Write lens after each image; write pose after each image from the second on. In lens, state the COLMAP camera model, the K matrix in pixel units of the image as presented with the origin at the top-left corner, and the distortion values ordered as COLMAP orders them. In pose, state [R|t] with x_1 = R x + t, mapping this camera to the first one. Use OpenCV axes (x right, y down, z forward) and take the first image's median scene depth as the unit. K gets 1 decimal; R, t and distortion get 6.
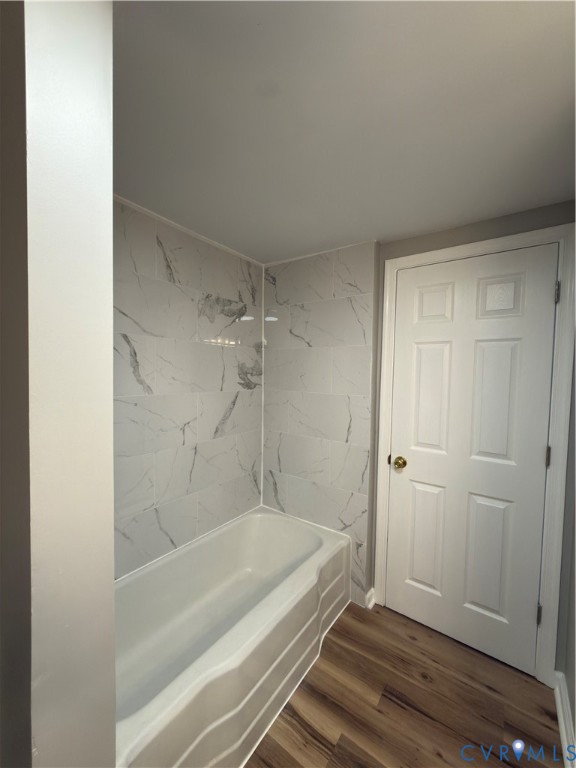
lens RADIAL K [[307.1, 0, 283.3], [0, 307.1, 383.8], [0, 0, 1]] dist [0.000817, 0.000384]
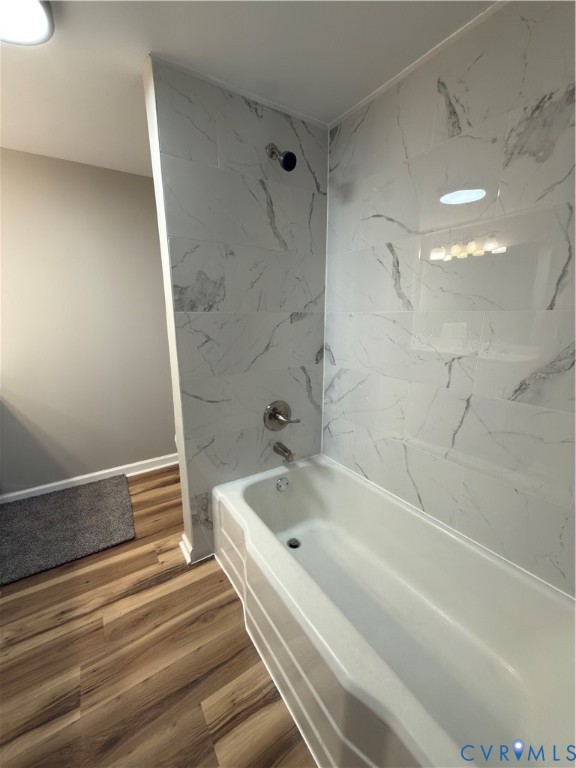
lens RADIAL K [[307.1, 0, 291.0], [0, 307.1, 382.3], [0, 0, 1]] dist [0.000817, 0.000384]
pose [[-0.331911, 0.190600, -0.923854, 0.460923], [-0.035055, 0.976206, 0.213995, 0.054017], [0.942659, 0.103413, -0.317331, 0.939522]]
